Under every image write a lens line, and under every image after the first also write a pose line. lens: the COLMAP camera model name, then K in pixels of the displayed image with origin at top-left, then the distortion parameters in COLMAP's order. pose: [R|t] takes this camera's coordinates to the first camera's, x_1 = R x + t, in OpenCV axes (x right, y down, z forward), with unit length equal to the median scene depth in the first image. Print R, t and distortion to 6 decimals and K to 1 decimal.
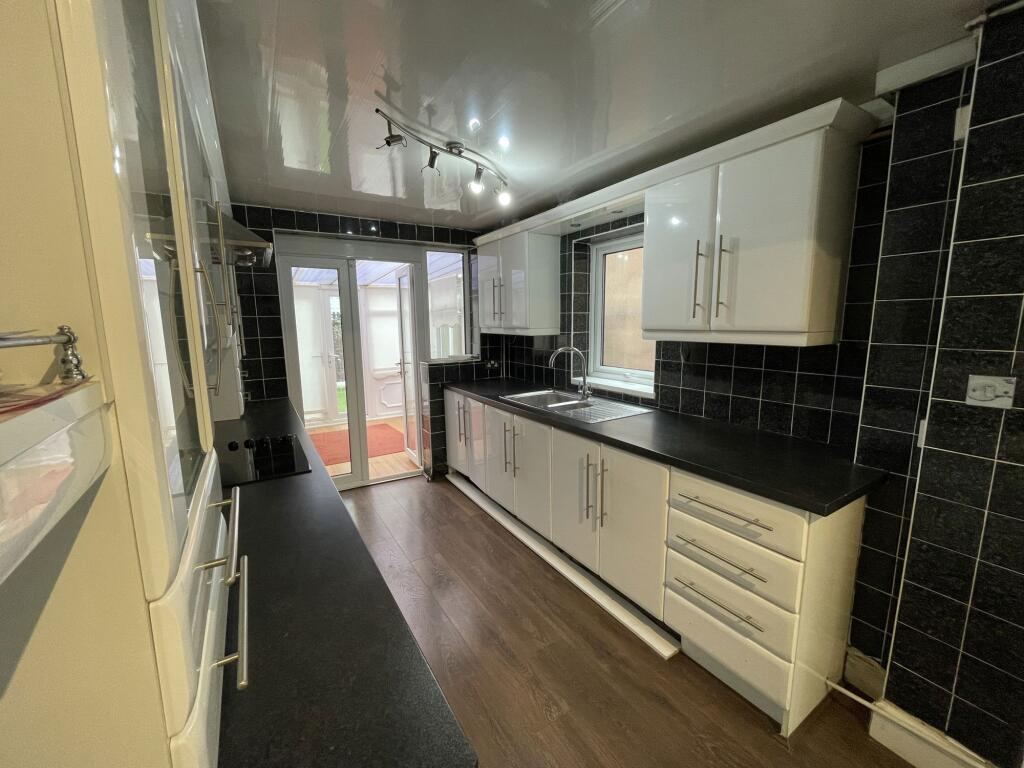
lens RADIAL K [[414.2, 0, 509.0], [0, 414.2, 385.9], [0, 0, 1]] dist [-0.001082, -0.000229]
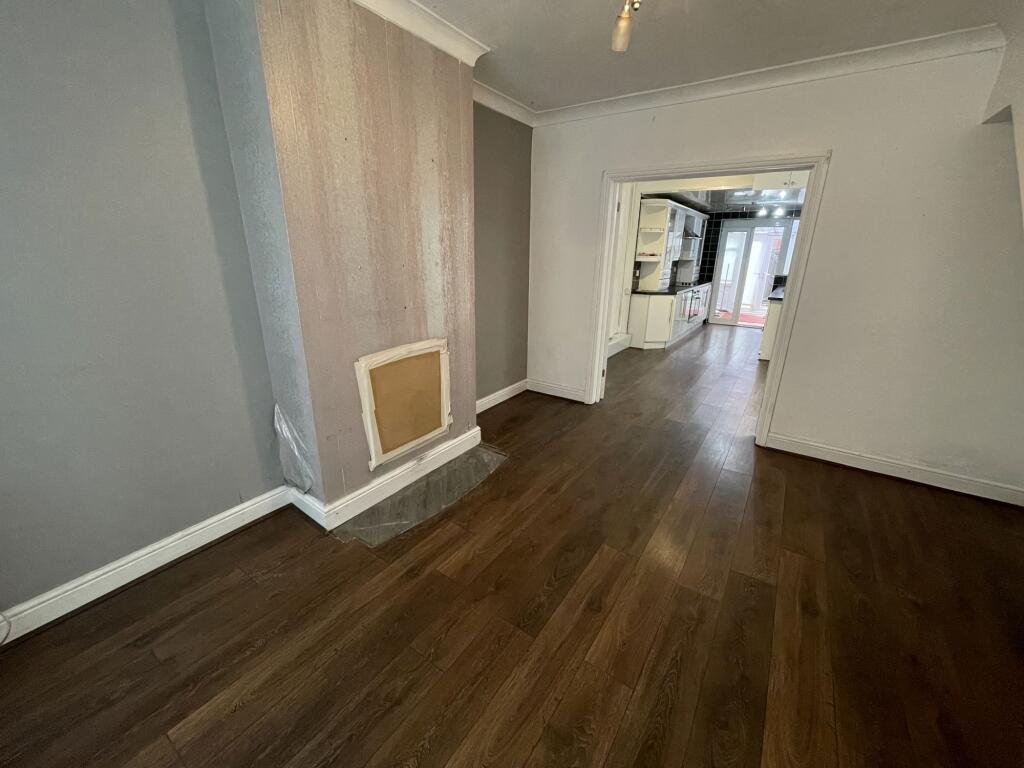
lens RADIAL K [[412.6, 0, 513.1], [0, 412.6, 383.9], [0, 0, 1]] dist [-0.002224, -0.000419]
pose [[0.414545, 0.298223, -0.859776, 2.301667], [-0.161253, 0.953901, 0.253122, 0.305463], [0.895628, 0.033711, 0.443525, -2.152271]]
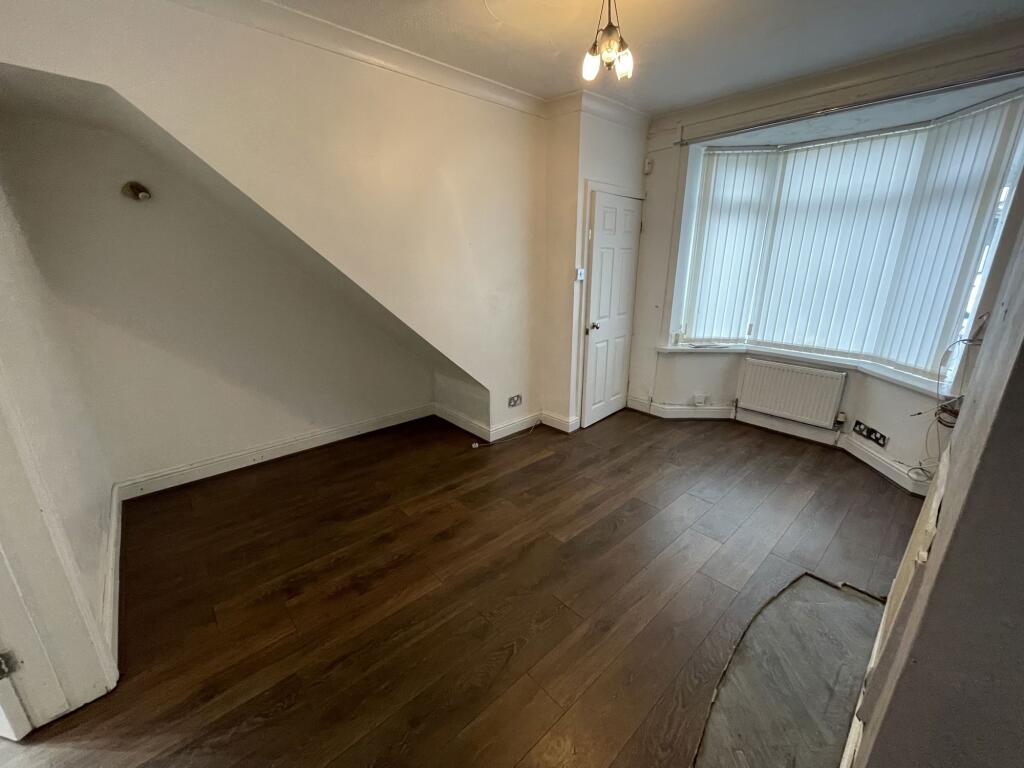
lens RADIAL K [[414.2, 0, 509.0], [0, 414.2, 385.9], [0, 0, 1]] dist [-0.001082, -0.000229]
pose [[-0.182219, -0.278433, 0.943012, 0.712024], [0.160704, 0.937739, 0.307929, 0.168375], [-0.970036, 0.207656, -0.126128, -1.270509]]
